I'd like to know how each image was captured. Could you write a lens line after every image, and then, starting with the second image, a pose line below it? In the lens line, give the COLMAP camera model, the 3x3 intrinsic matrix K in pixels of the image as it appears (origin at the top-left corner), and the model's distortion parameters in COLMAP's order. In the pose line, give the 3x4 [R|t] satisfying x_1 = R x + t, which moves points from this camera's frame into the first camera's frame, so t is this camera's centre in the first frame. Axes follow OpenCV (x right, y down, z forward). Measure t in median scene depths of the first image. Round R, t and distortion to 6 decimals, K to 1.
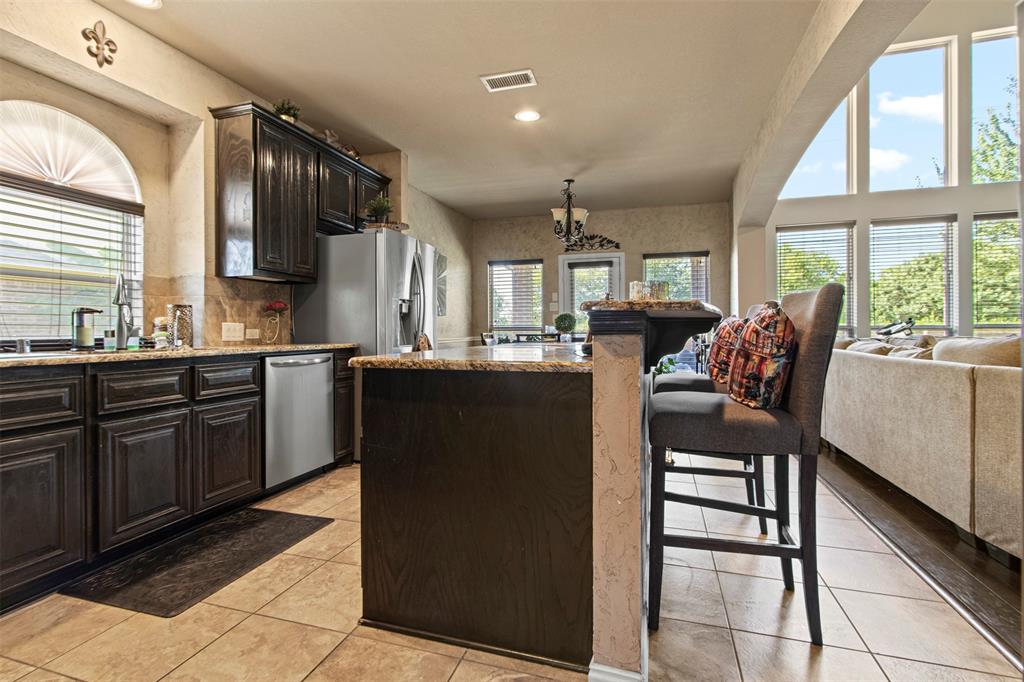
lens RADIAL K [[472.6, 0, 509.8], [0, 472.6, 330.2], [0, 0, 1]] dist [0.001070, 0.000371]
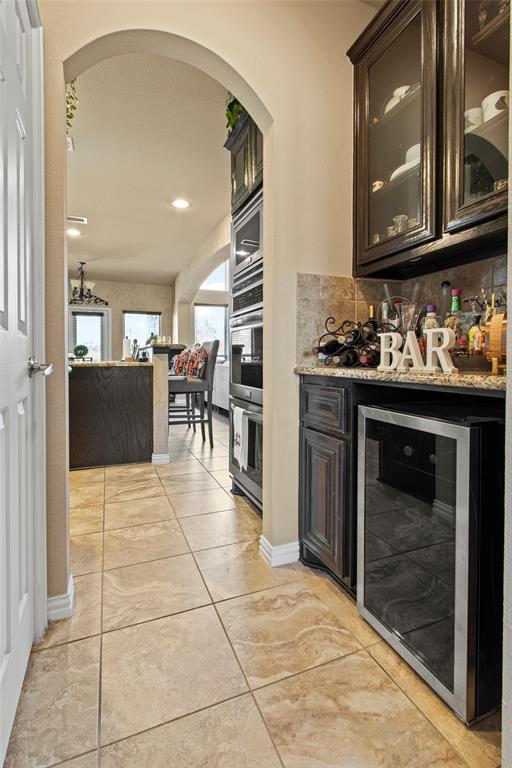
lens RADIAL K [[362.3, 0, 255.6], [0, 362.3, 359.1], [0, 0, 1]] dist [0.022924, 0.000244]
pose [[0.767973, 0.005367, 0.640459, -0.244772], [-0.004204, 0.999986, -0.003339, 0.014609], [-0.640468, -0.000128, 0.767985, -0.376242]]
